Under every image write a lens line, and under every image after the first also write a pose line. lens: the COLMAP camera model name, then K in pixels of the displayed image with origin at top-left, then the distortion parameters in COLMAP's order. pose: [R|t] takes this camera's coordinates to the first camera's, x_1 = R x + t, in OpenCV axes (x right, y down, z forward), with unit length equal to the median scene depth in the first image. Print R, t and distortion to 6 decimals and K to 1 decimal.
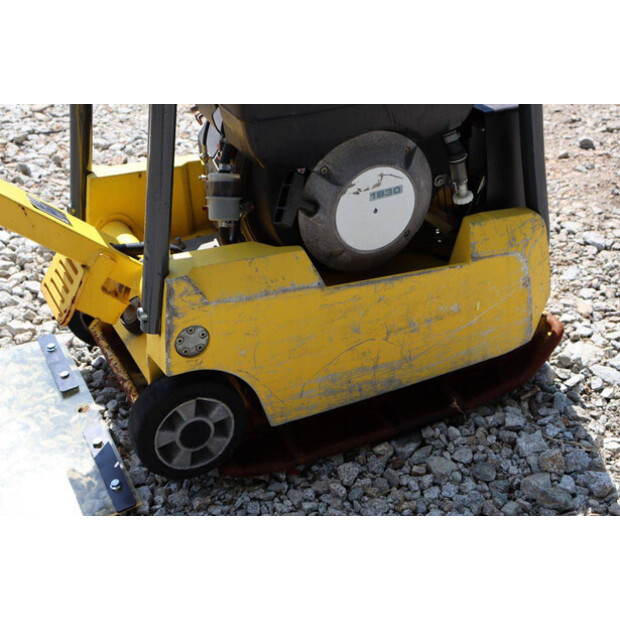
lens RADIAL K [[1104.1, 0, 309.8], [0, 1104.1, 313.6], [0, 0, 1]] dist [0.182989, 0.174406]
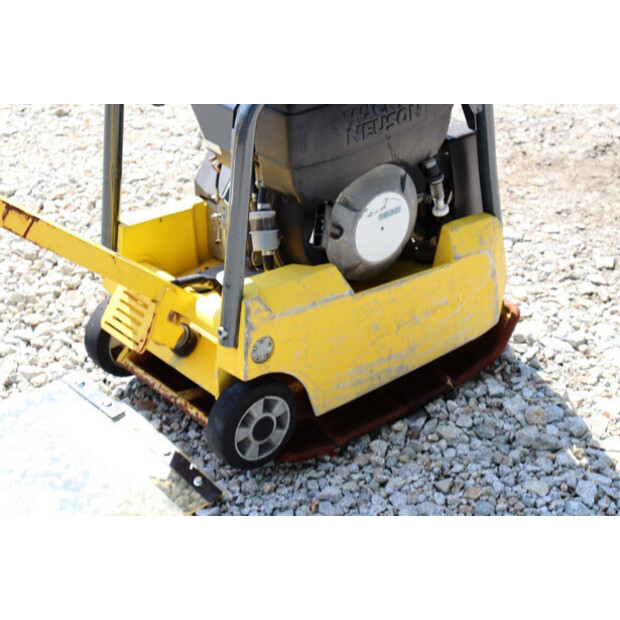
lens RADIAL K [[1459.3, 0, 309.9], [0, 1459.3, 316.4], [0, 0, 1]] dist [0.358509, 0.723591]
pose [[0.968915, -0.119294, 0.216733, -0.371469], [0.125292, 0.992020, -0.014100, 0.016203], [-0.213321, 0.040817, 0.976129, -0.547770]]
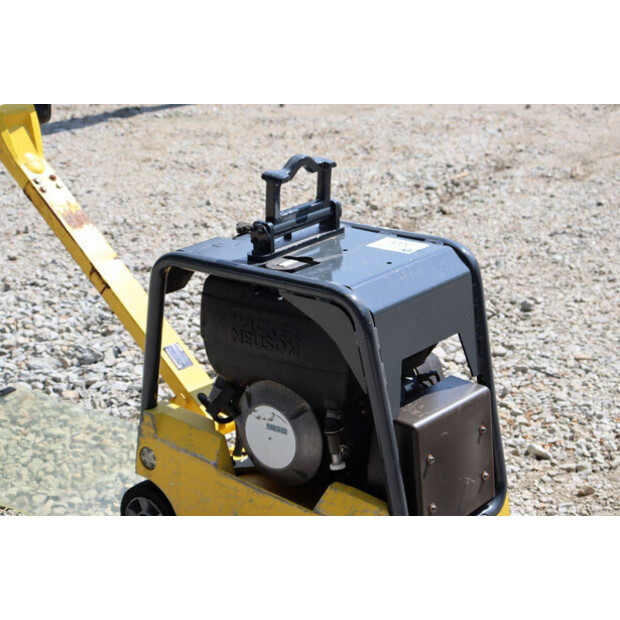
lens RADIAL K [[1421.1, 0, 310.0], [0, 1421.1, 310.0], [0, 0, 1]] dist [0.351723, 0.884332]
pose [[0.440124, 0.308321, -0.843344, 1.467743], [-0.463102, 0.882597, 0.080988, -0.385517], [0.769303, 0.354910, 0.531236, 0.050398]]
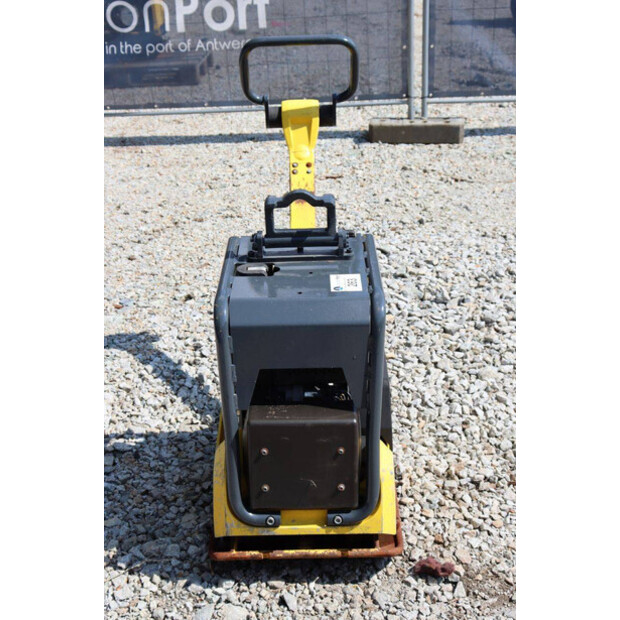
lens RADIAL K [[955.1, 0, 310.0], [0, 955.1, 310.0], [0, 0, 1]] dist [0.114166, 0.029760]
pose [[-0.437536, 0.416396, -0.796980, 1.180957], [-0.424926, 0.685367, 0.591363, -1.139990], [0.792465, 0.597400, -0.122936, 1.180390]]
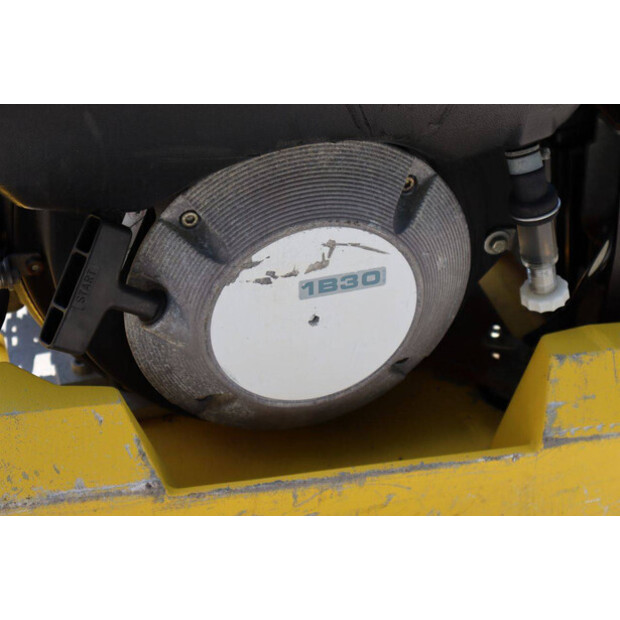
lens RADIAL K [[1459.3, 0, 309.9], [0, 1459.3, 316.4], [0, 0, 1]] dist [0.358509, 0.723591]
pose [[0.985171, 0.132590, -0.108898, 0.114504], [-0.119160, 0.985381, 0.121757, -0.156781], [0.123450, -0.106975, 0.986568, 0.443664]]
